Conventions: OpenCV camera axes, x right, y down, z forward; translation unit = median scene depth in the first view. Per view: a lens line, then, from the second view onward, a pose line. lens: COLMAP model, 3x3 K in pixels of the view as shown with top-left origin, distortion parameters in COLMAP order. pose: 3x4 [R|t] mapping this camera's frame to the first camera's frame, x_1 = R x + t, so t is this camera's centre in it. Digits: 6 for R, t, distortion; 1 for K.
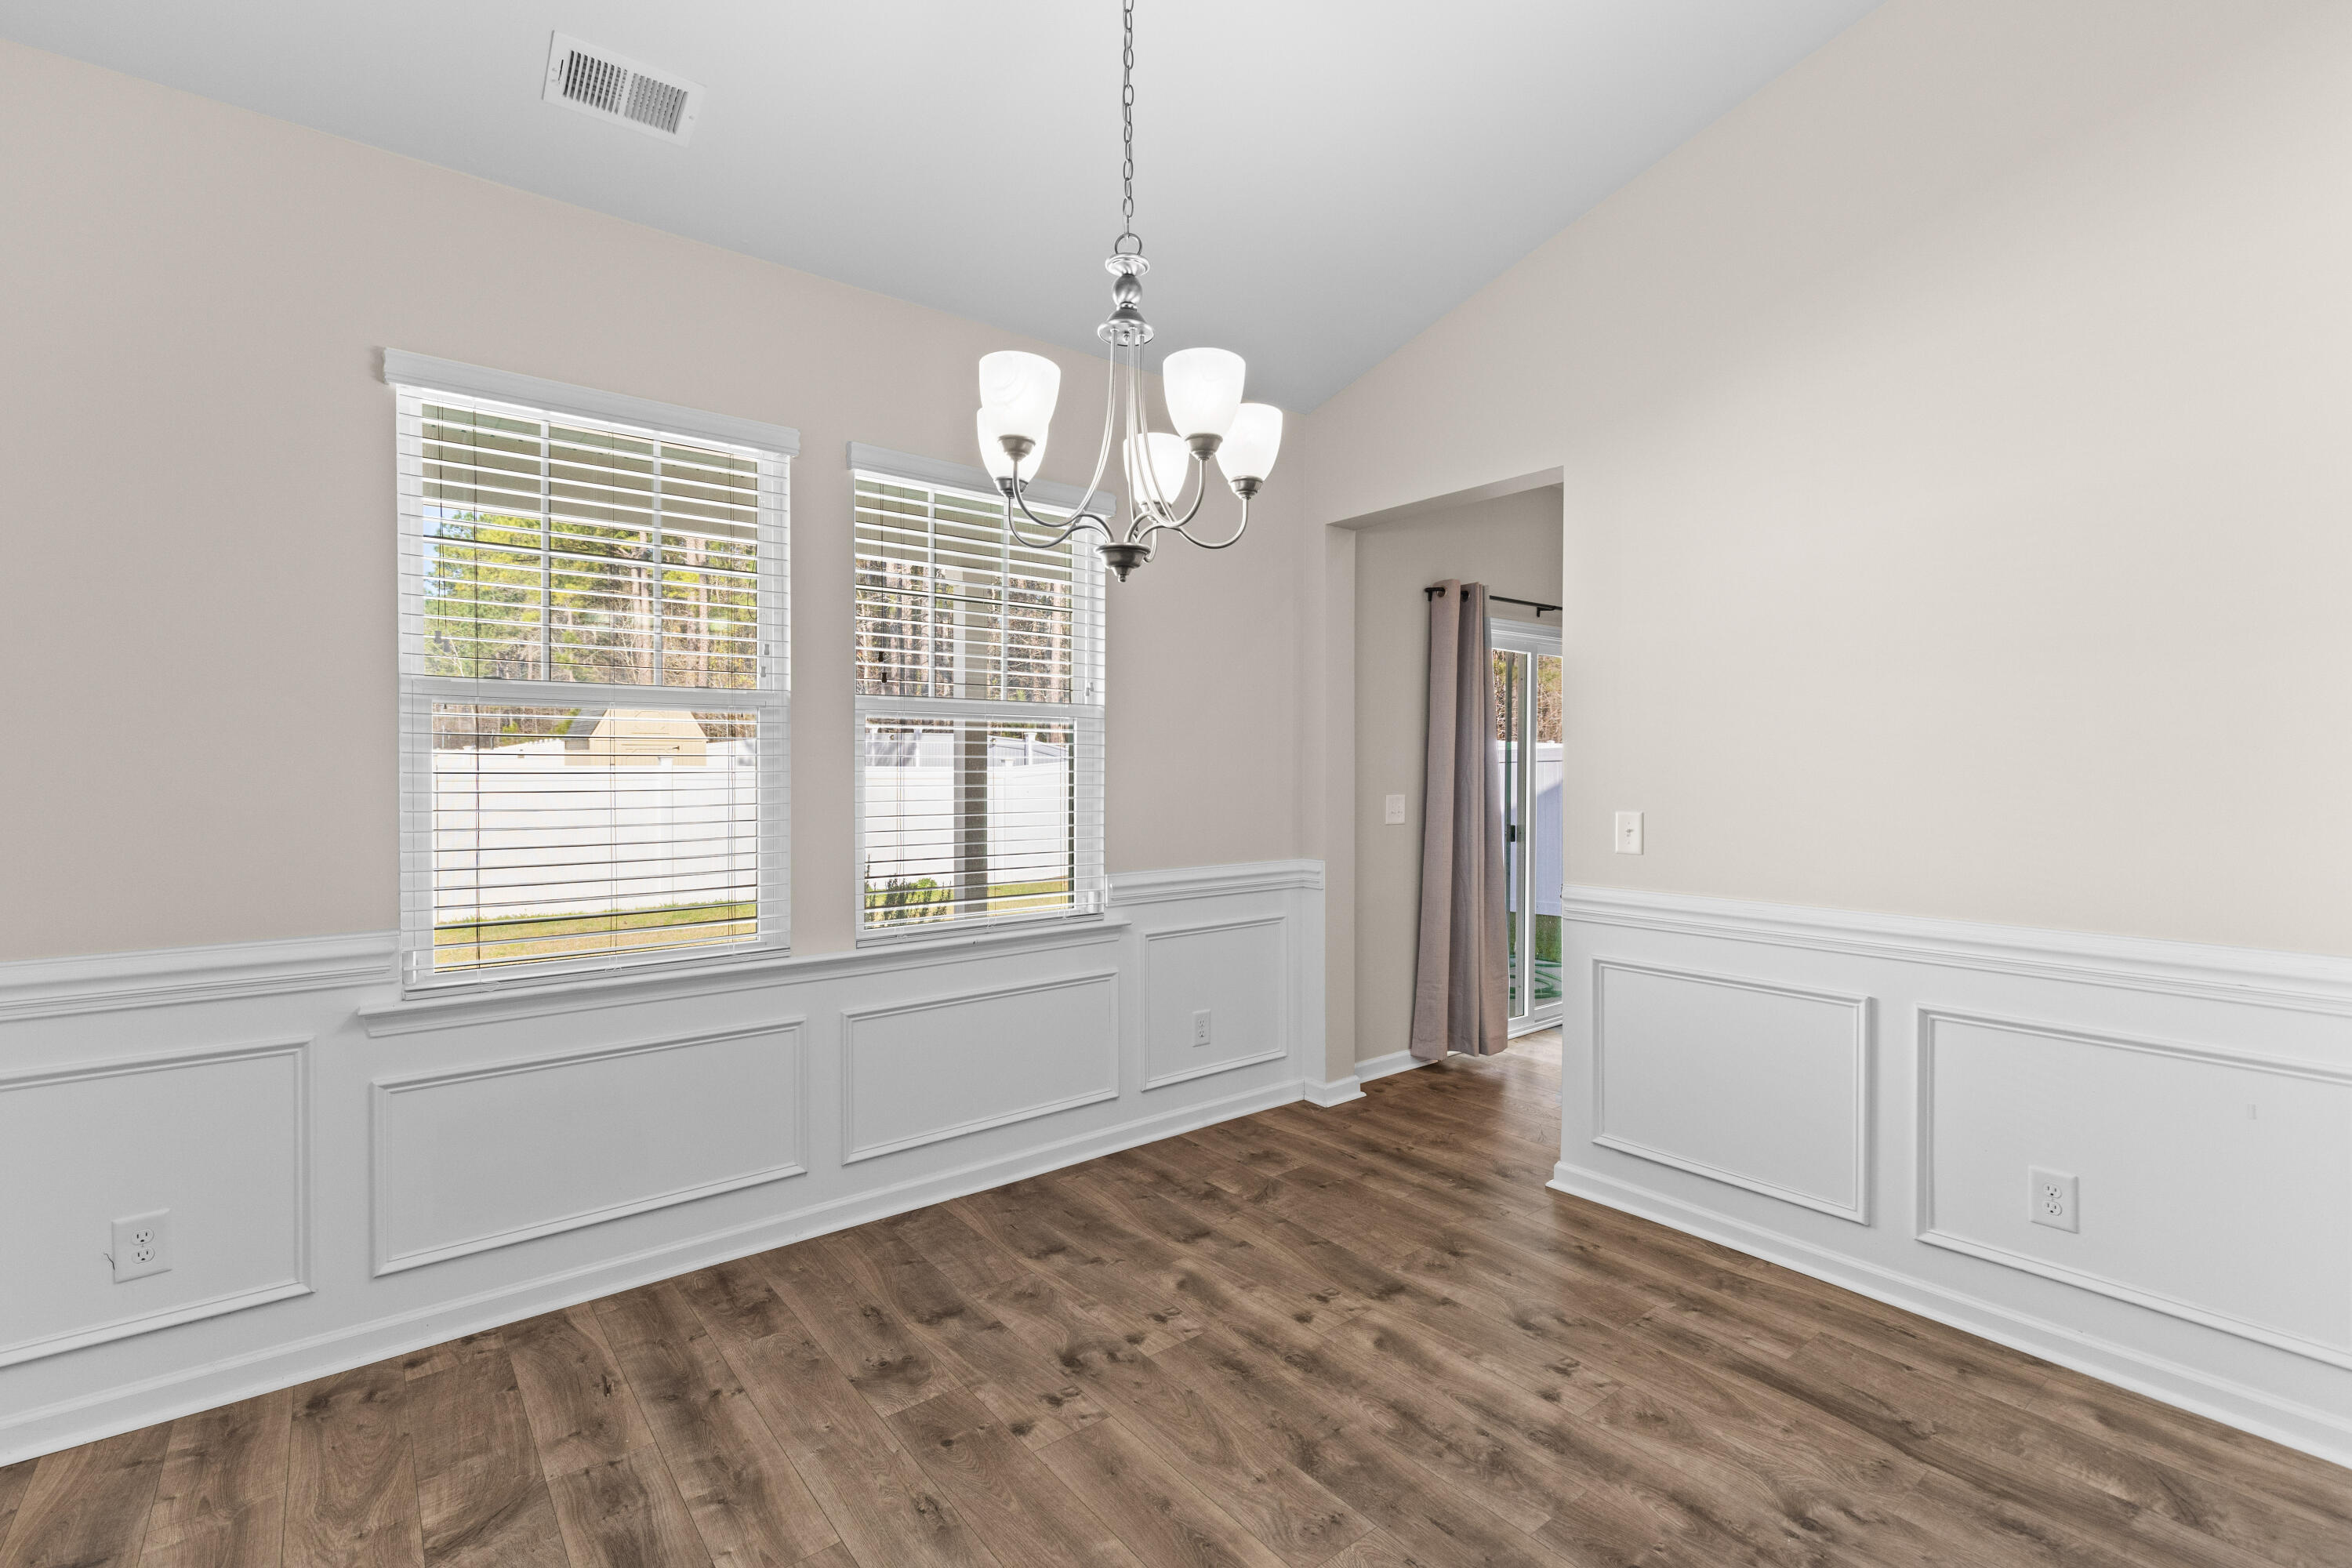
lens RADIAL K [[1063.6, 0, 1179.9], [0, 1063.6, 786.6], [0, 0, 1]] dist [0.010627, -0.001770]
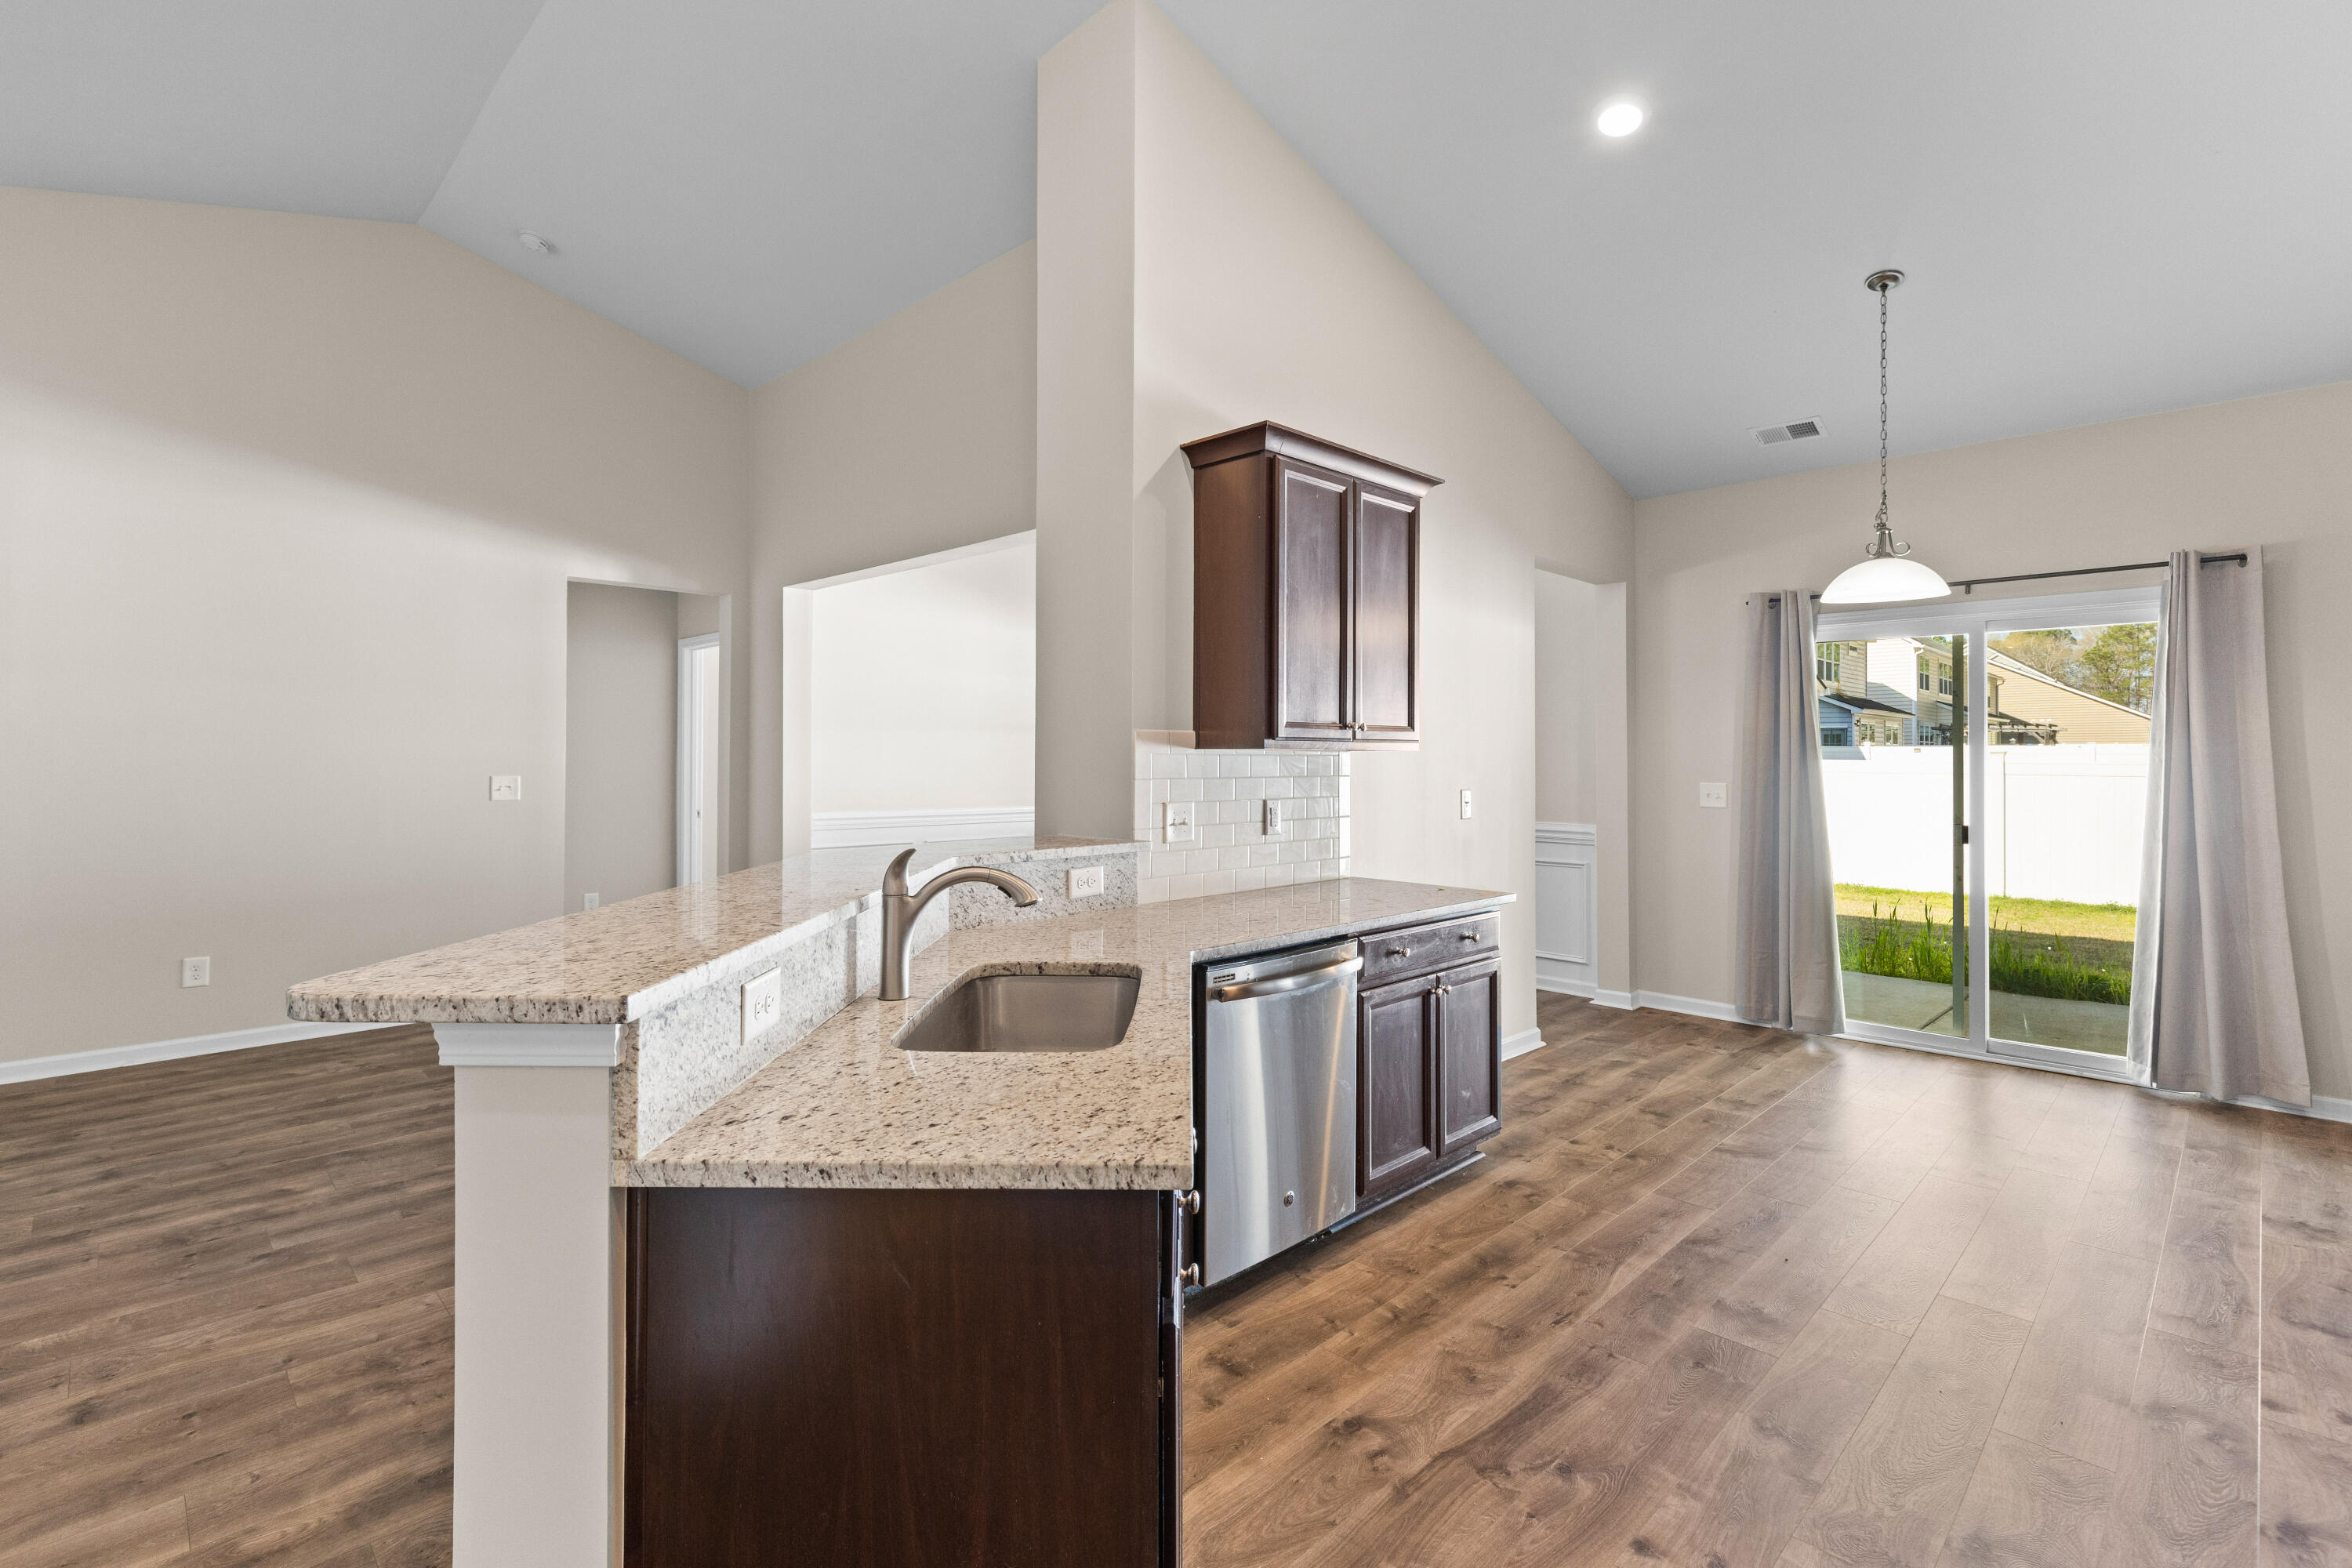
lens RADIAL K [[1063.6, 0, 1191.6], [0, 1063.6, 795.2], [0, 0, 1]] dist [0.010627, -0.001770]
pose [[0.114002, 0.038918, -0.992718, 2.442844], [-0.030557, 0.998897, 0.035651, -0.009966], [0.993011, 0.026270, 0.115065, 0.520433]]
